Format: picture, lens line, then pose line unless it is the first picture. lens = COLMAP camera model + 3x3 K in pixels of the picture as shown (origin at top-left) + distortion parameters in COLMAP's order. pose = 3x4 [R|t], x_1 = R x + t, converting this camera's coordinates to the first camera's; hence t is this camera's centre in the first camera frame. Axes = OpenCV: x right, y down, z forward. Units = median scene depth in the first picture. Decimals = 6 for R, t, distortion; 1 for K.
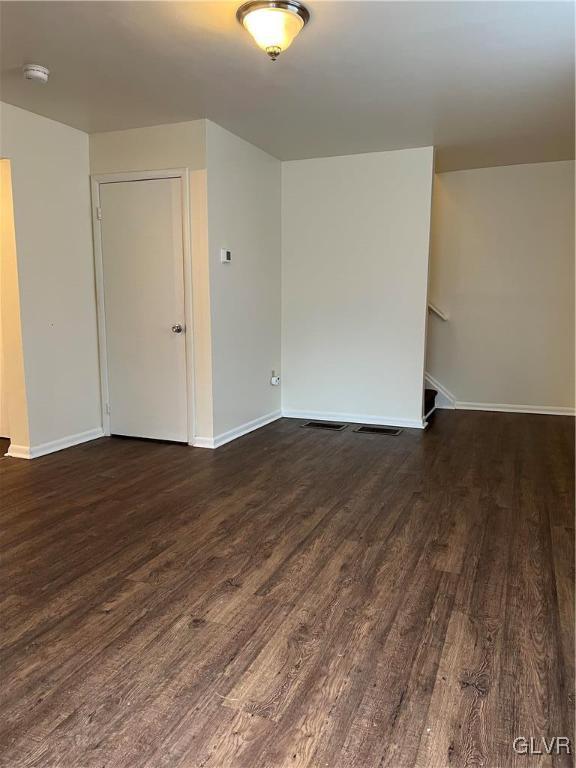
lens RADIAL K [[578.6, 0, 292.3], [0, 578.6, 387.3], [0, 0, 1]] dist [0.058471, -0.067952]
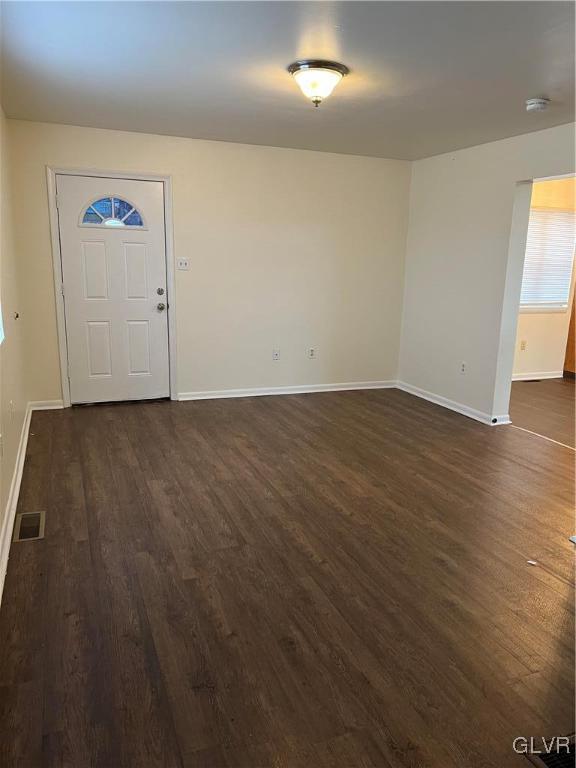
lens RADIAL K [[581.9, 0, 289.6], [0, 581.9, 389.8], [0, 0, 1]] dist [0.069621, -0.084356]
pose [[-0.732154, 0.124836, -0.669602, 0.831092], [-0.131697, 0.938567, 0.318979, -0.358615], [0.668286, 0.321727, -0.670735, 1.821847]]
